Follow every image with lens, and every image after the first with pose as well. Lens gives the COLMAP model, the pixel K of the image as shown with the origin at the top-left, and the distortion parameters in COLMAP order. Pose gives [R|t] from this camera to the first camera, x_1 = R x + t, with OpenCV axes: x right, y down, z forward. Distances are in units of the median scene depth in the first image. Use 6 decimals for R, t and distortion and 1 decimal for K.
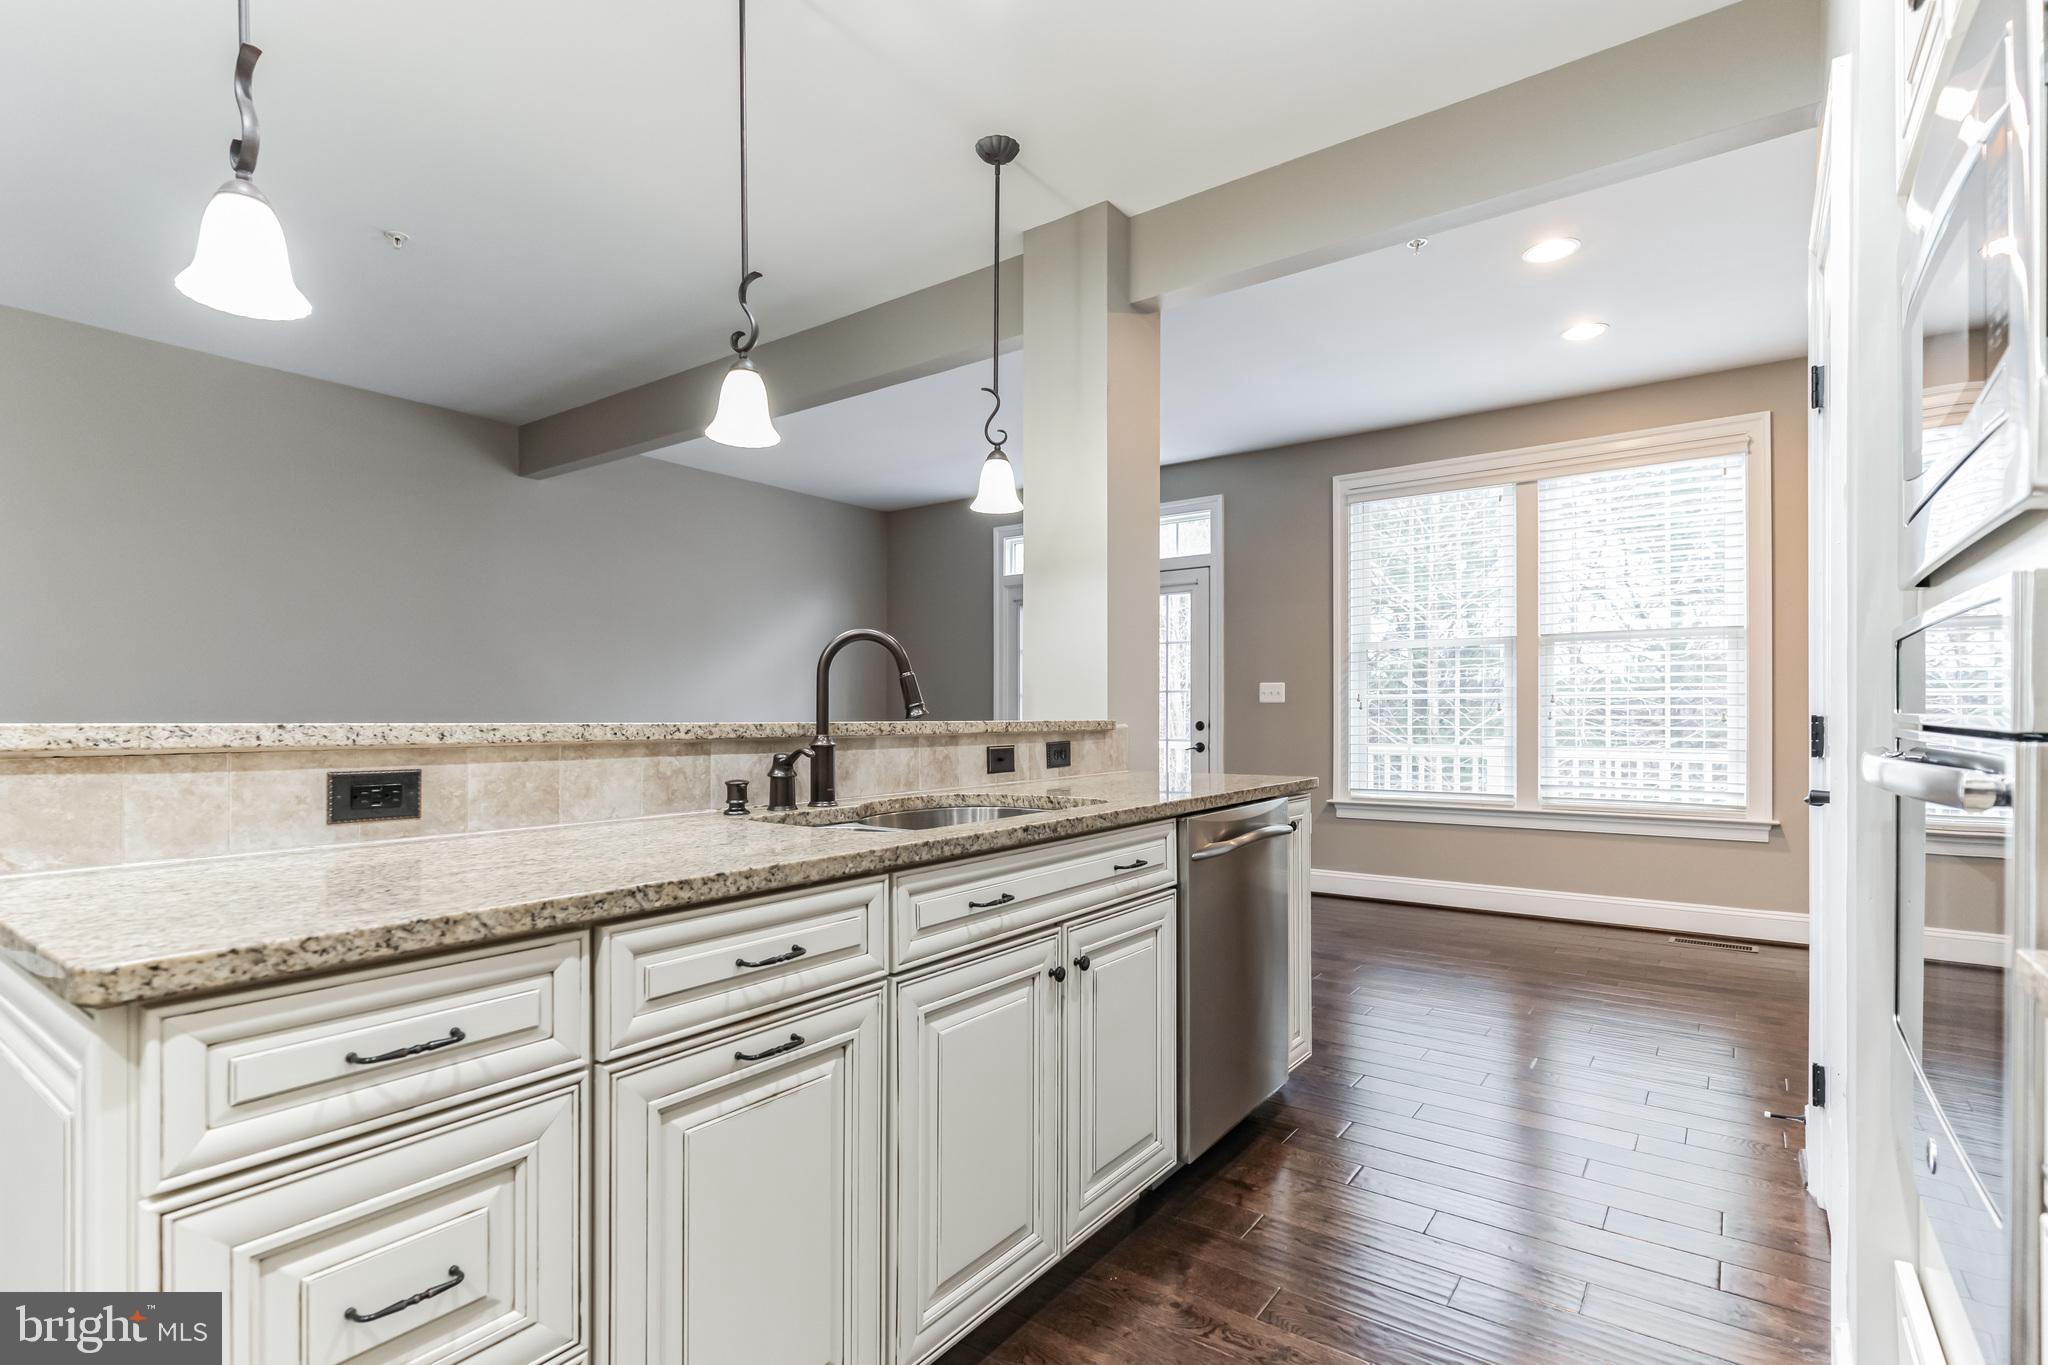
lens RADIAL K [[978.3, 0, 1015.0], [0, 978.3, 716.6], [0, 0, 1]] dist [-0.001165, 0.000221]
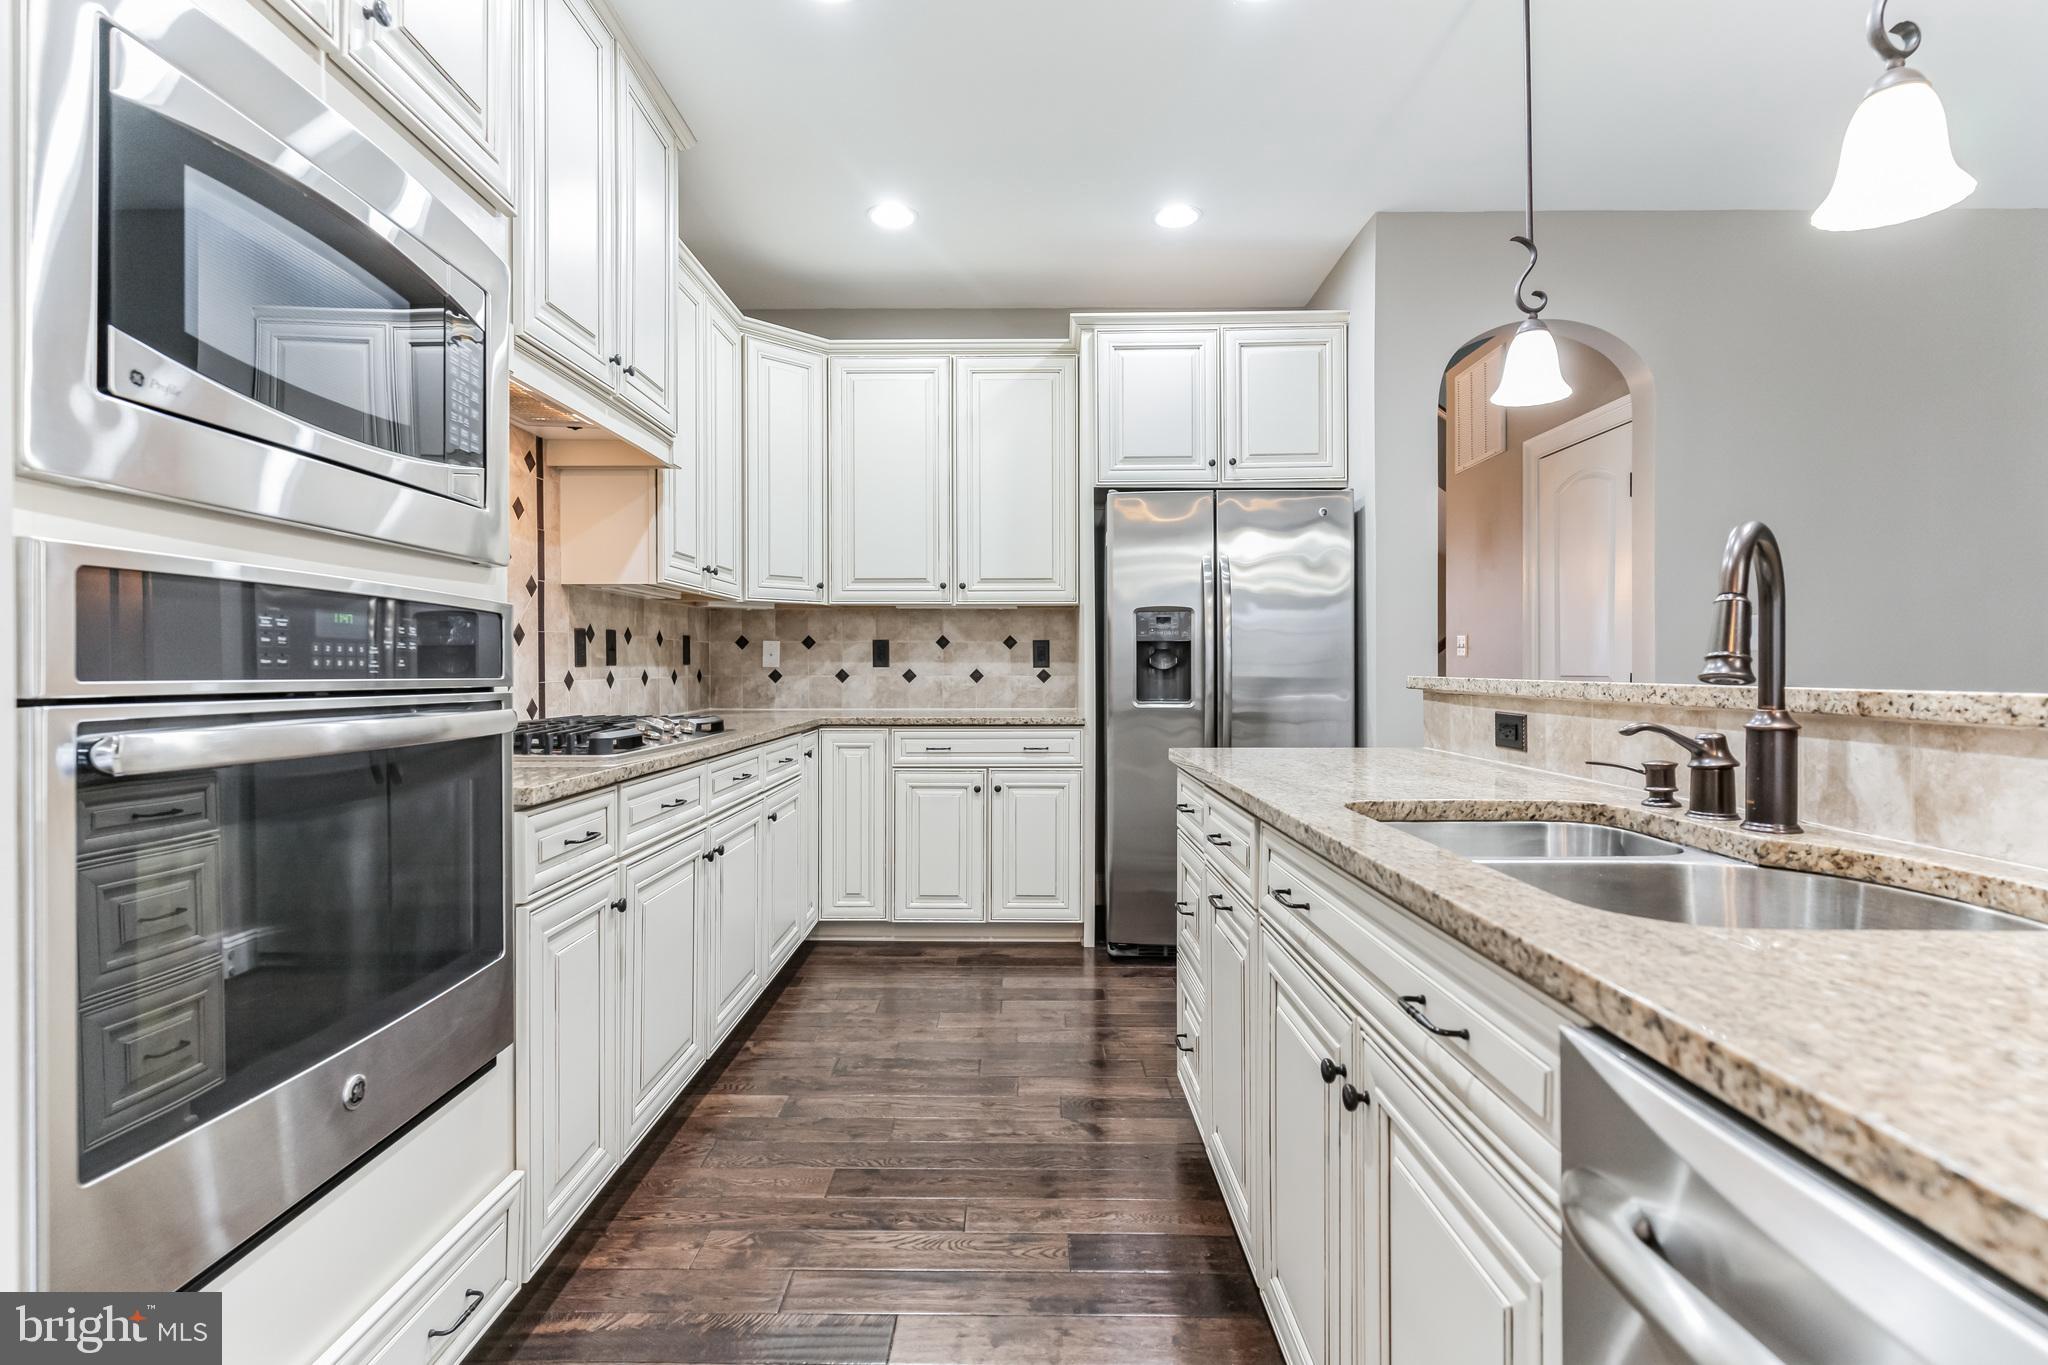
lens RADIAL K [[973.8, 0, 1008.1], [0, 973.8, 676.0], [0, 0, 1]] dist [0.000947, 0.000765]
pose [[-0.811023, 0.006173, -0.584981, 0.474524], [0.001122, 0.999959, 0.008997, -0.006800], [0.585013, 0.006640, -0.810997, 1.103683]]
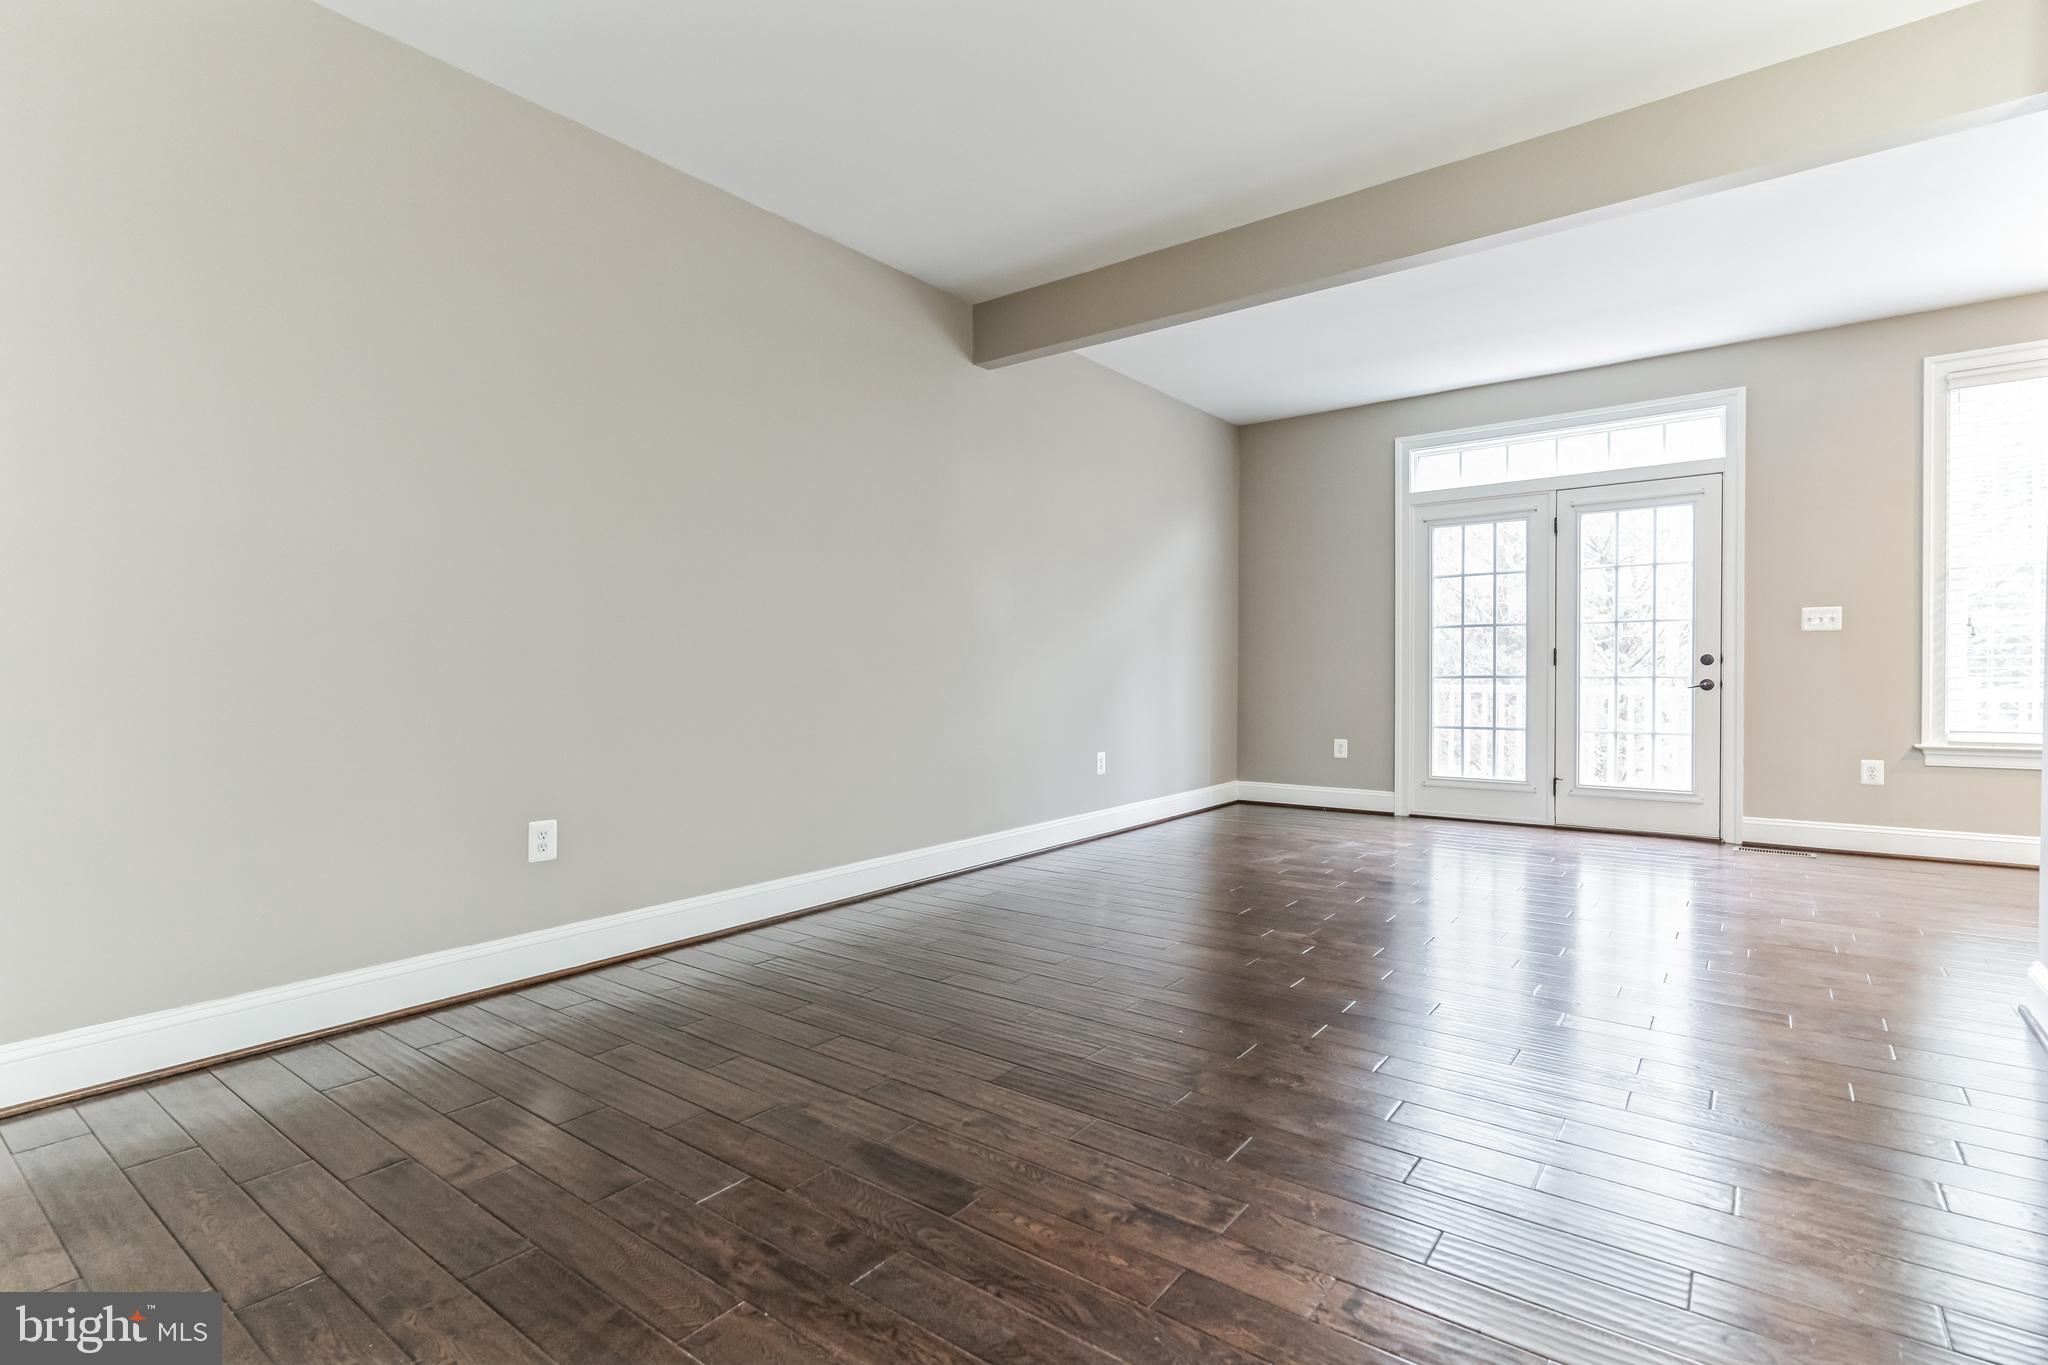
lens RADIAL K [[946.8, 0, 1034.6], [0, 946.8, 687.4], [0, 0, 1]] dist [0.001125, 0.000470]
pose [[0.999918, -0.012778, -0.000277, -1.123529], [0.012781, 0.999593, 0.025496, 0.013551], [-0.000049, -0.025498, 0.999675, 0.474470]]
